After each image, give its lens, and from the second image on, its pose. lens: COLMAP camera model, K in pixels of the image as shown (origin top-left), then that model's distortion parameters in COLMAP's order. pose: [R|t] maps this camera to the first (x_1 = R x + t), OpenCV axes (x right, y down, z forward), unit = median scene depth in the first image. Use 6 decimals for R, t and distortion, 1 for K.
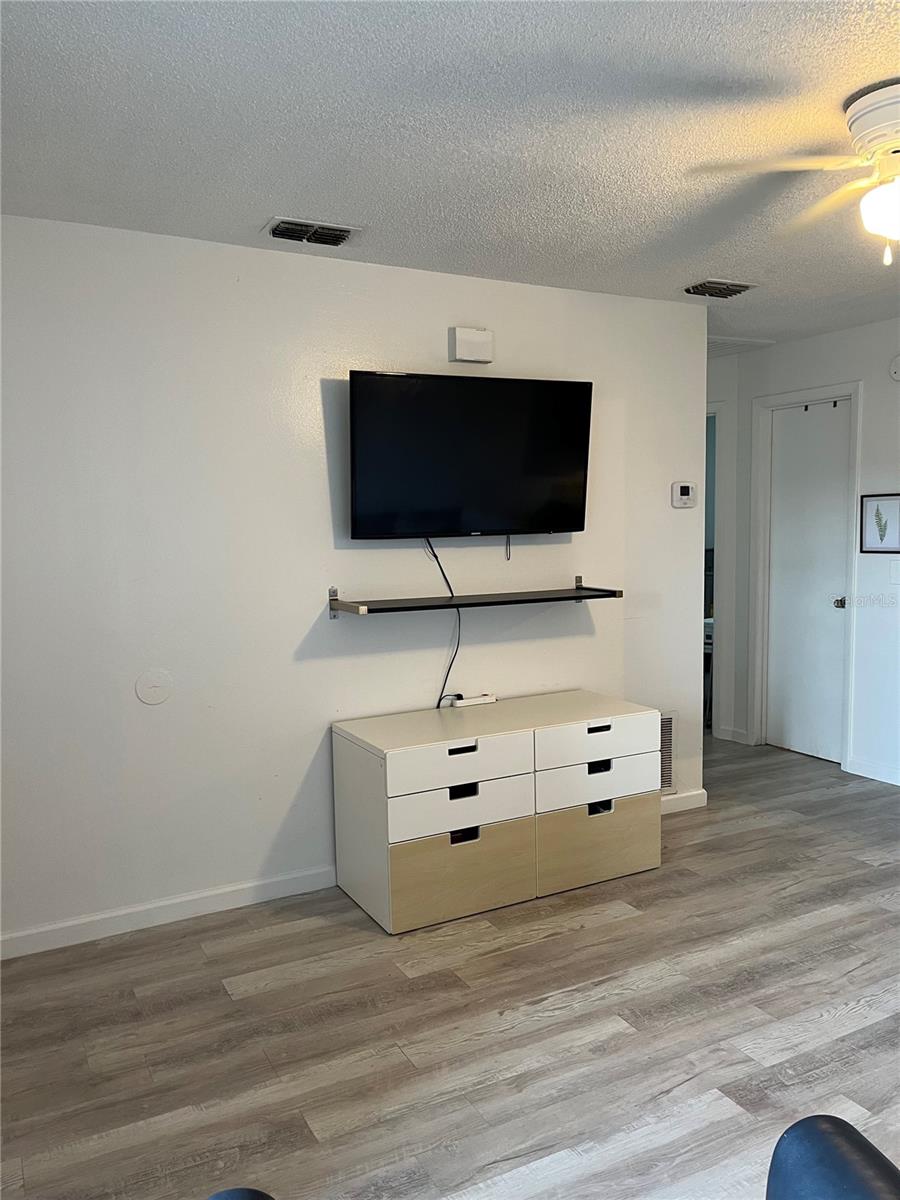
lens RADIAL K [[901.8, 0, 446.4], [0, 901.8, 606.4], [0, 0, 1]] dist [0.066532, -0.084154]
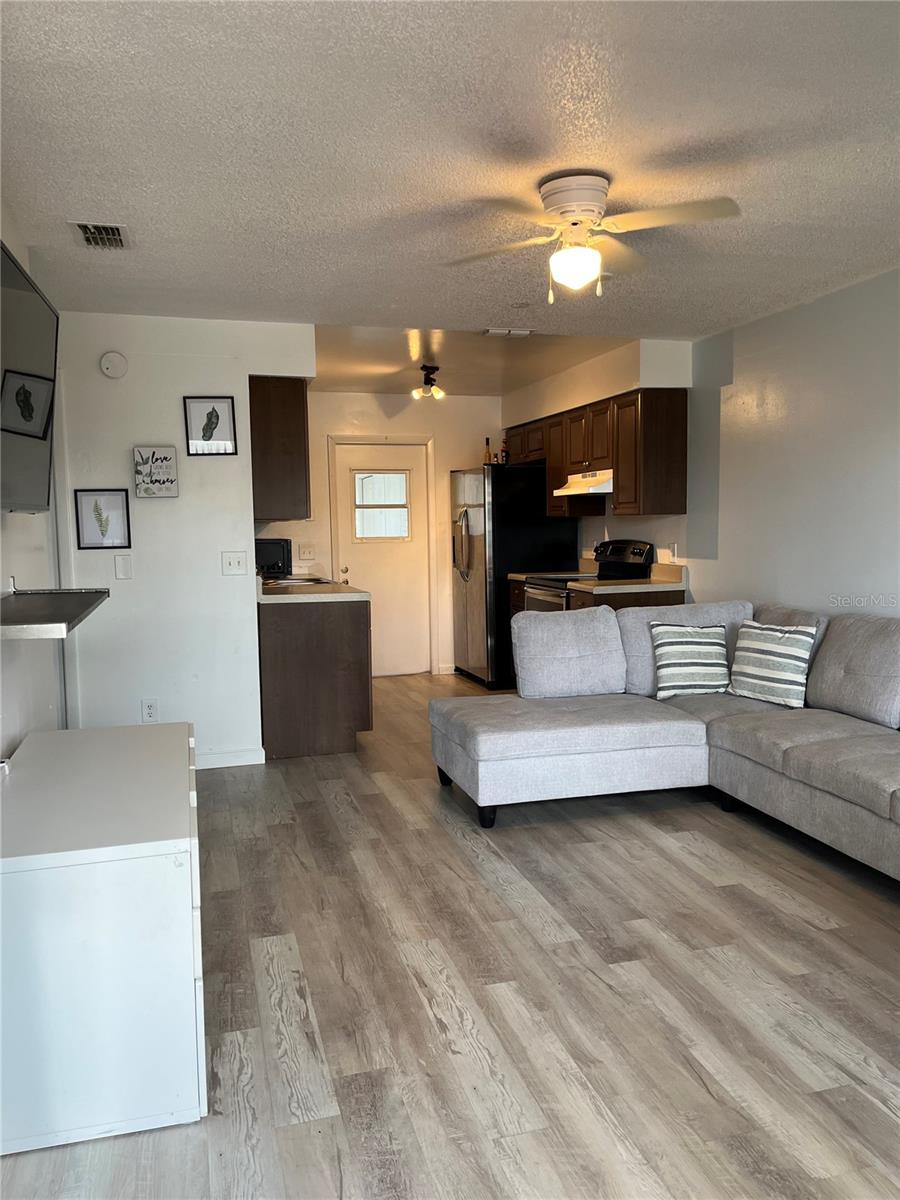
lens RADIAL K [[903.2, 0, 451.9], [0, 903.2, 606.9], [0, 0, 1]] dist [0.067657, -0.101048]
pose [[0.197780, -0.075929, 0.977301, -0.620961], [0.103440, 0.993046, 0.056219, -0.018378], [-0.974773, 0.089973, 0.204259, 0.647650]]
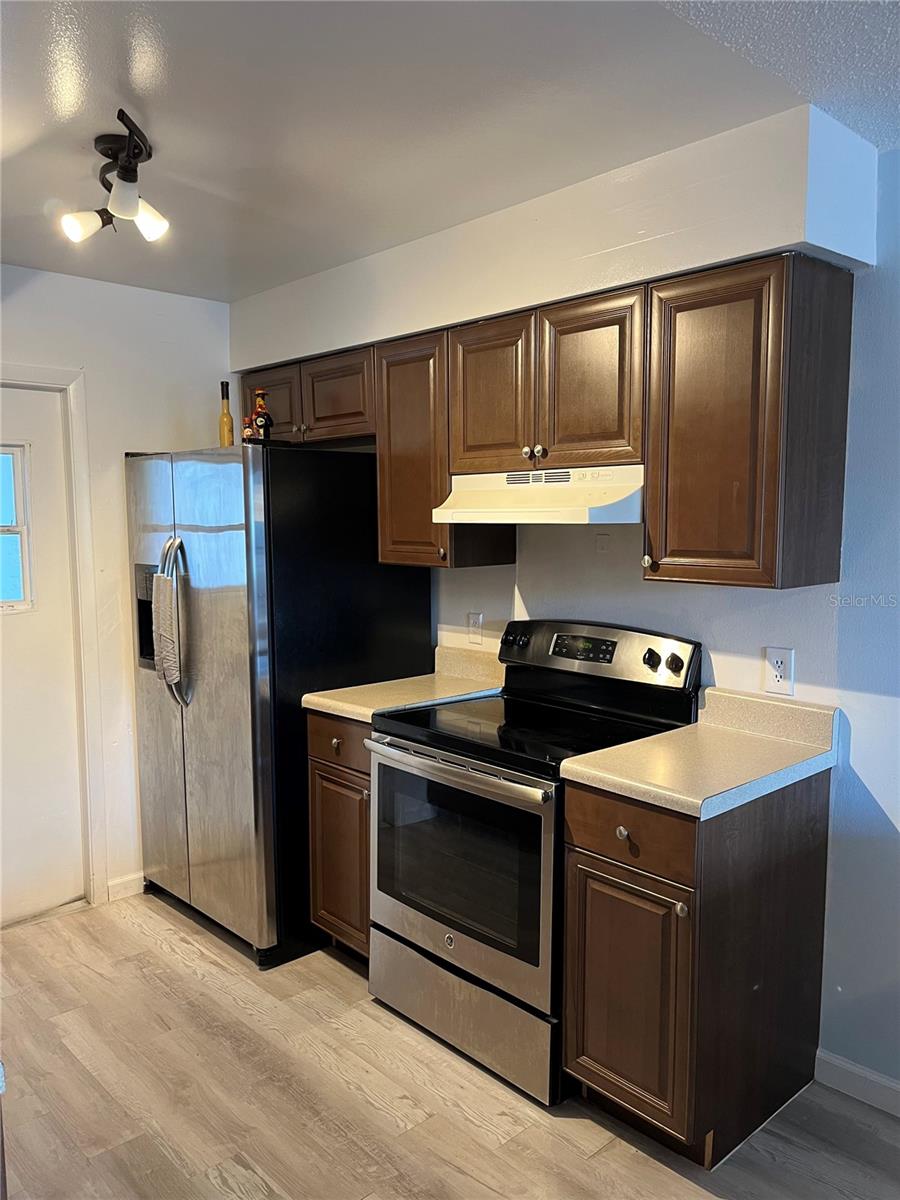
lens RADIAL K [[903.2, 0, 451.9], [0, 903.2, 606.9], [0, 0, 1]] dist [0.067657, -0.101048]
pose [[-0.261080, -0.079777, 0.962015, 0.600155], [0.098382, 0.989191, 0.108731, -0.141714], [-0.960291, 0.123032, -0.250409, 1.031277]]
